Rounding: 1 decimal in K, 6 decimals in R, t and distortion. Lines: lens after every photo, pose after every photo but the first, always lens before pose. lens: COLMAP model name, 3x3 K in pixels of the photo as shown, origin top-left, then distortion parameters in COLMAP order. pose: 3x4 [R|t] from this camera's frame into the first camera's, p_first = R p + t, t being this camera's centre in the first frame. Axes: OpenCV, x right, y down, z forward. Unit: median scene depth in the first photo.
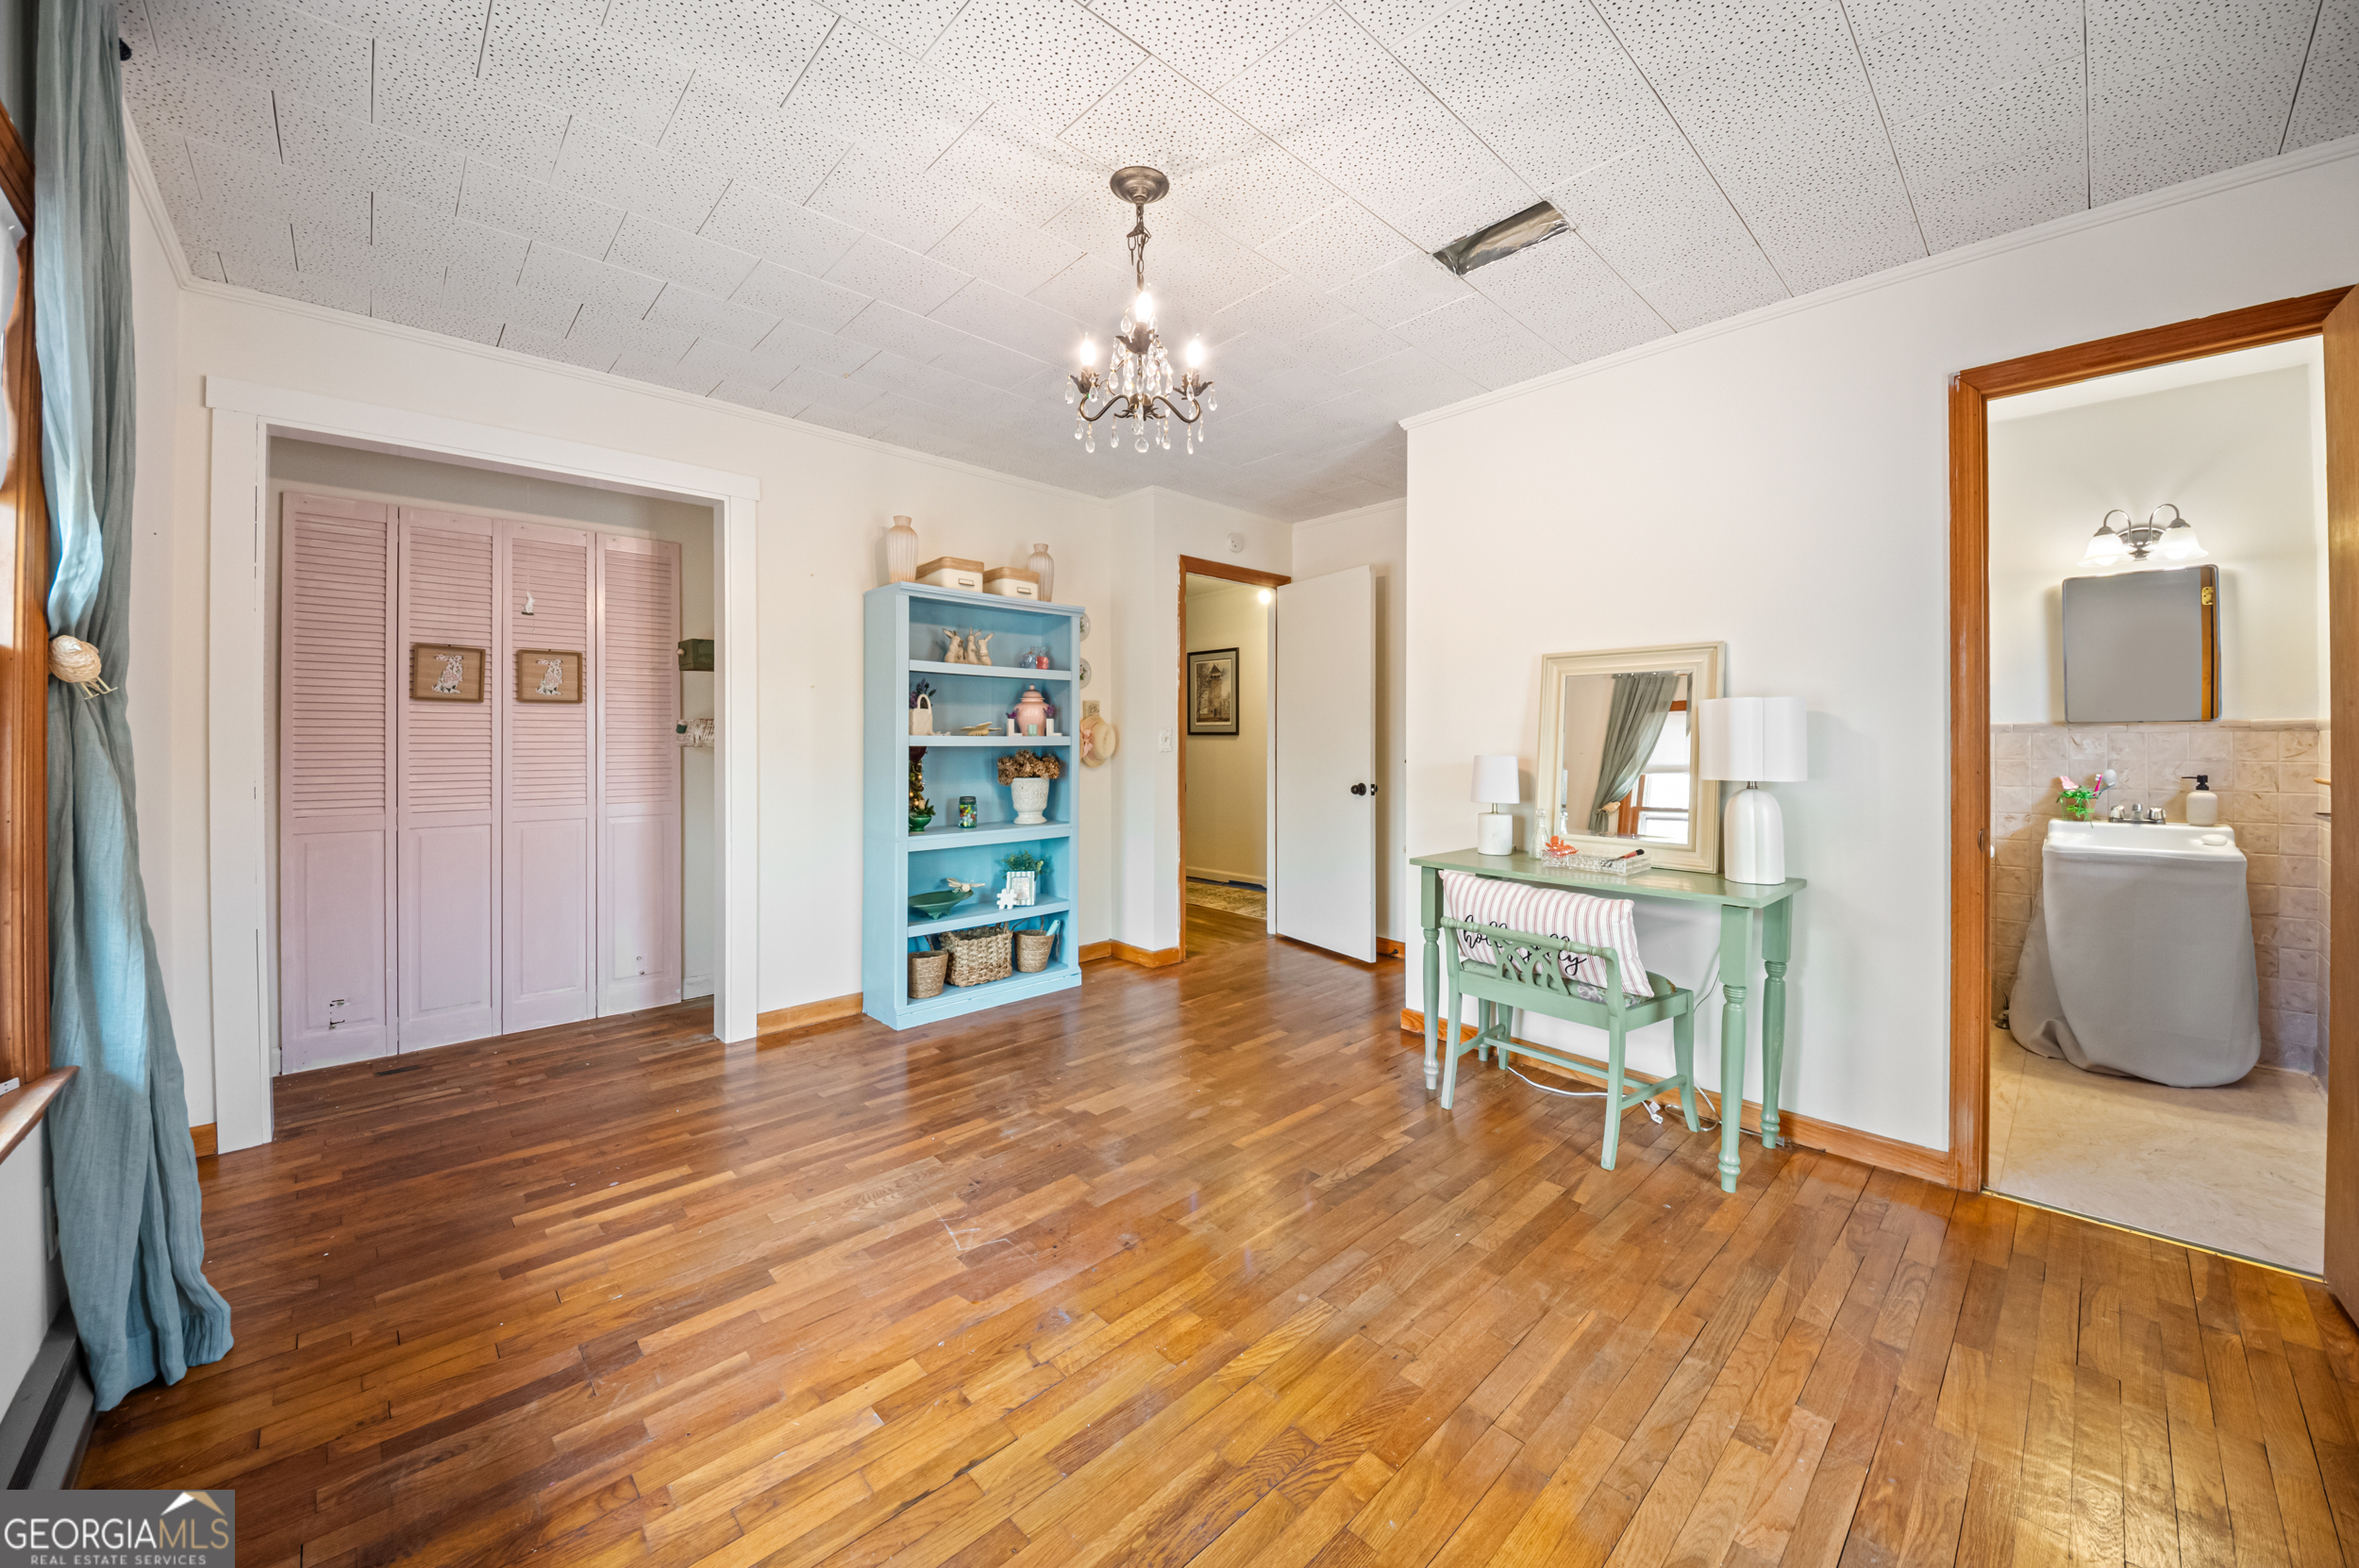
lens RADIAL K [[889.7, 0, 1187.4], [0, 889.7, 734.5], [0, 0, 1]] dist [-0.013039, -0.000067]
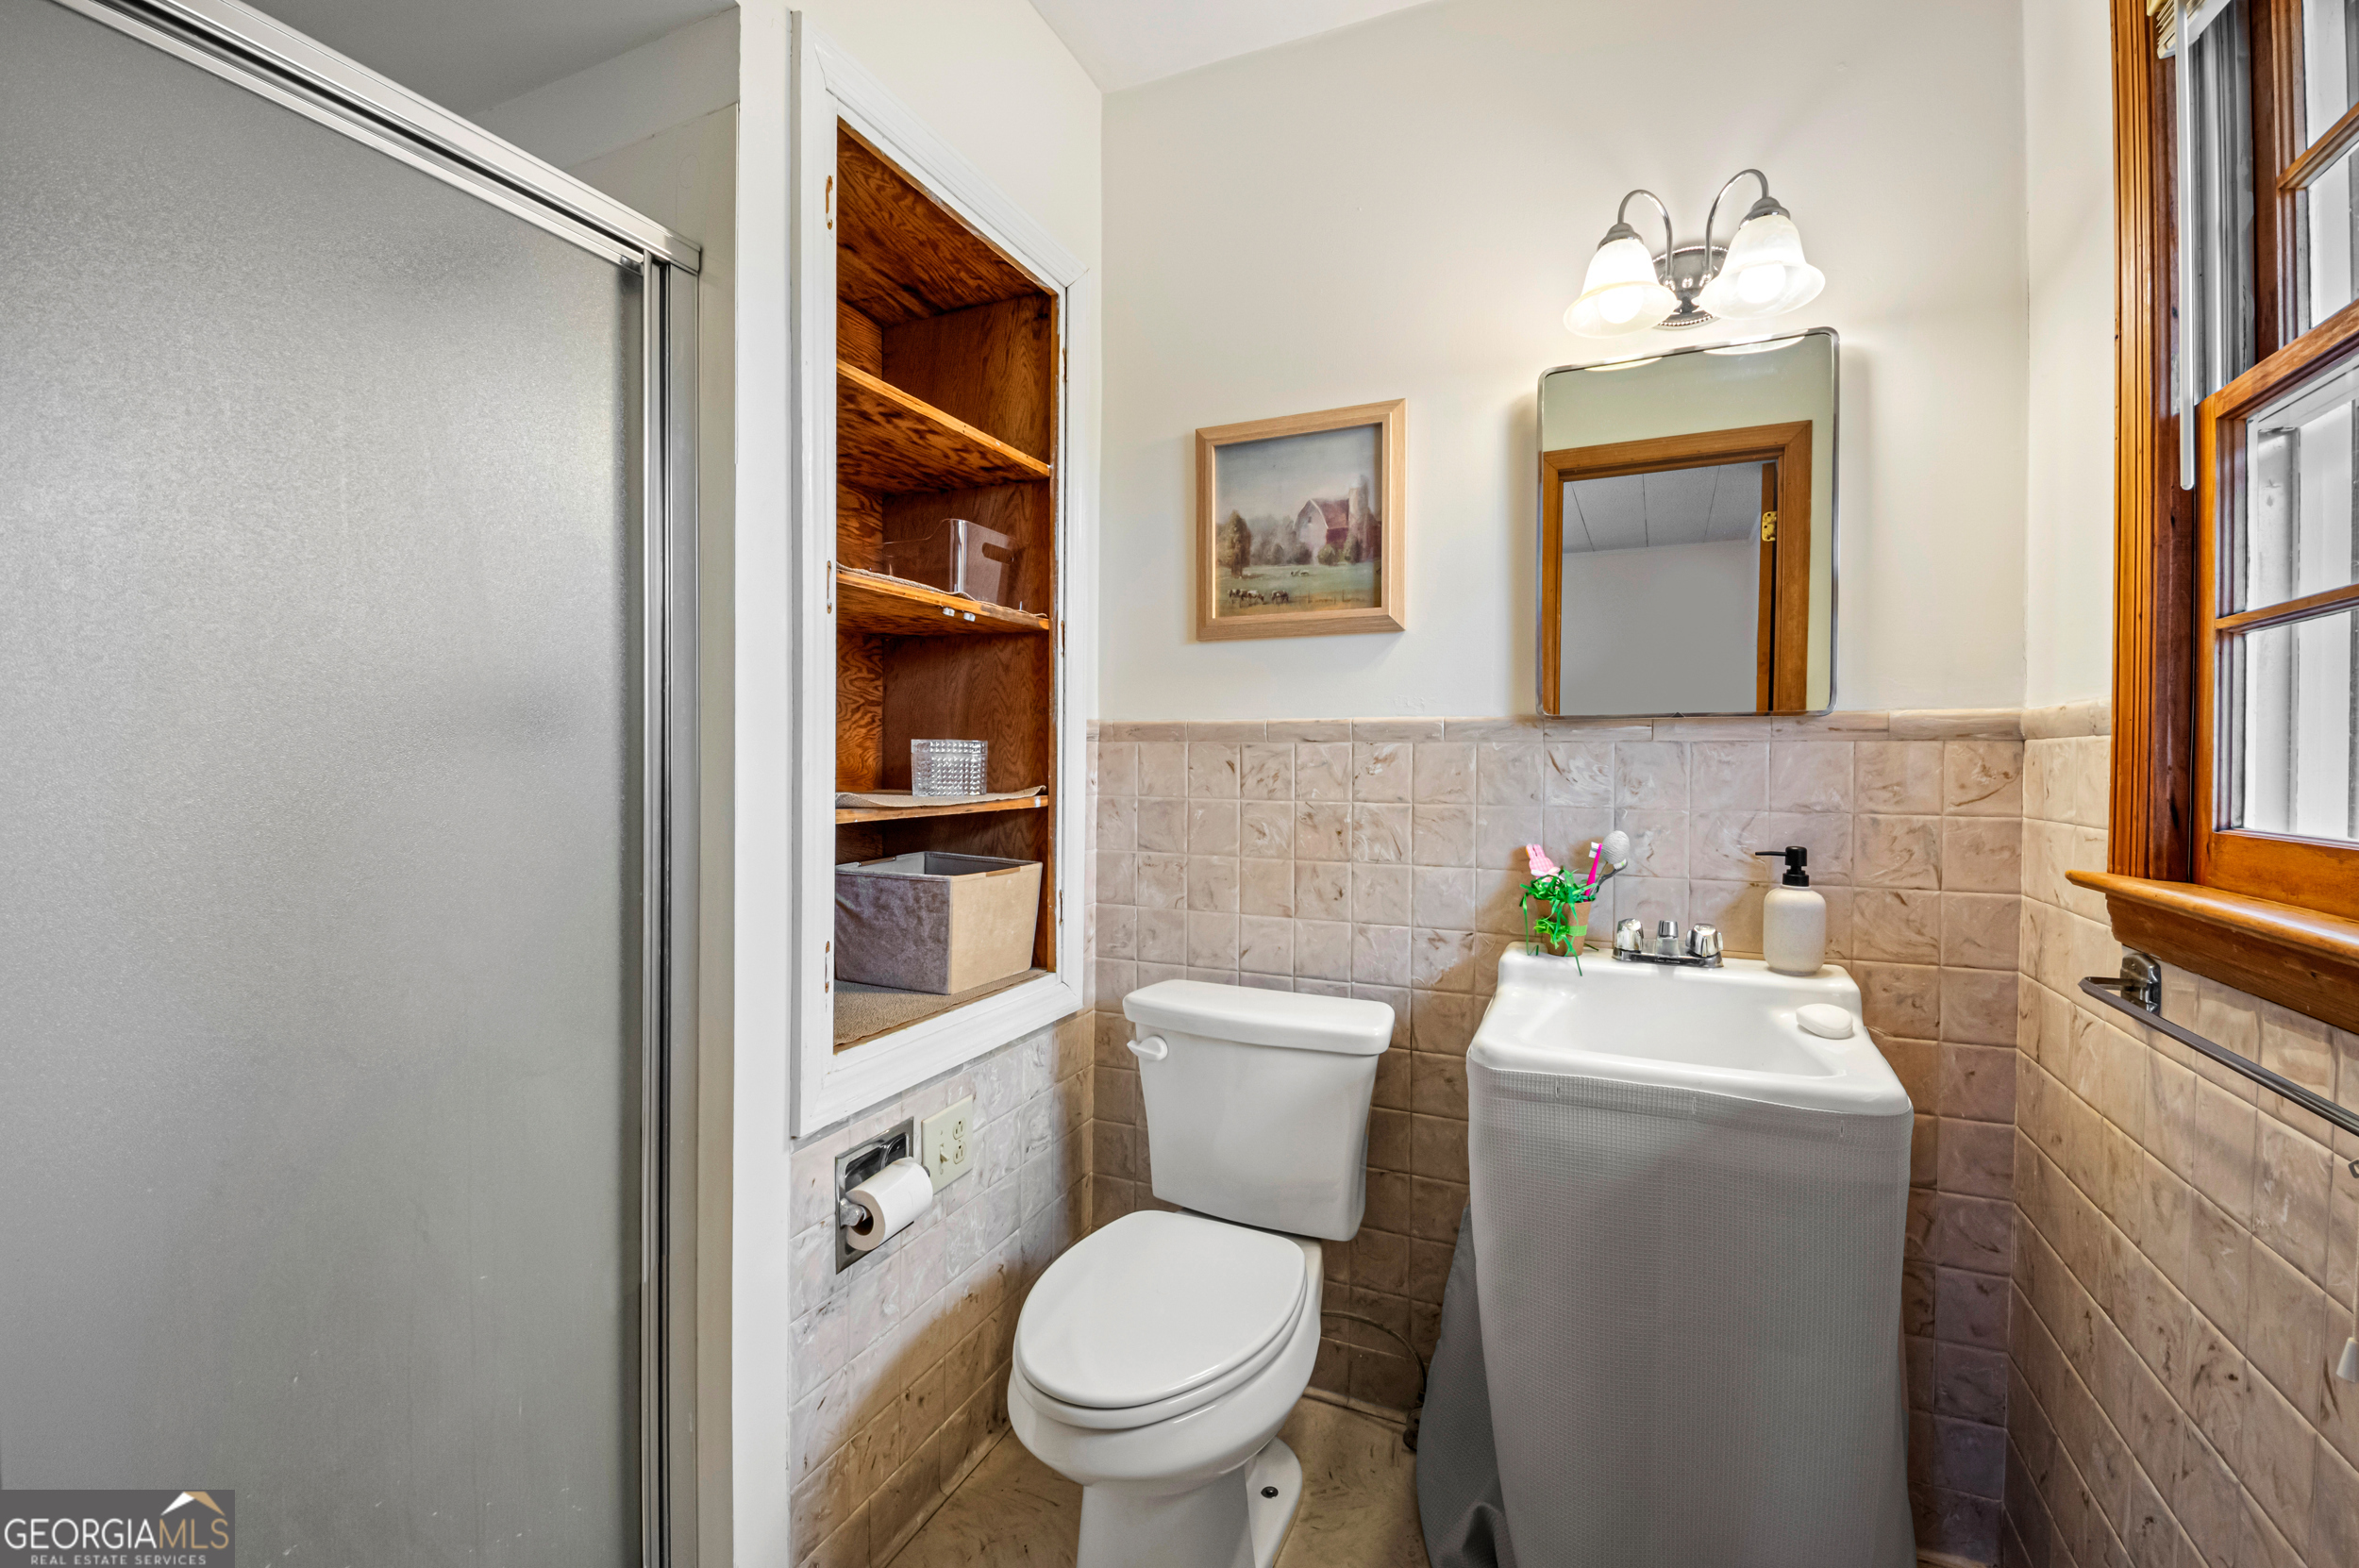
lens RADIAL K [[1033.3, 0, 1166.8], [0, 1033.3, 771.4], [0, 0, 1]] dist [0.018460, -0.004231]
pose [[0.932034, 0.001312, 0.362368, 0.713246], [-0.008652, 0.999789, 0.018633, 0.004787], [-0.362267, -0.020501, 0.931849, 0.655576]]
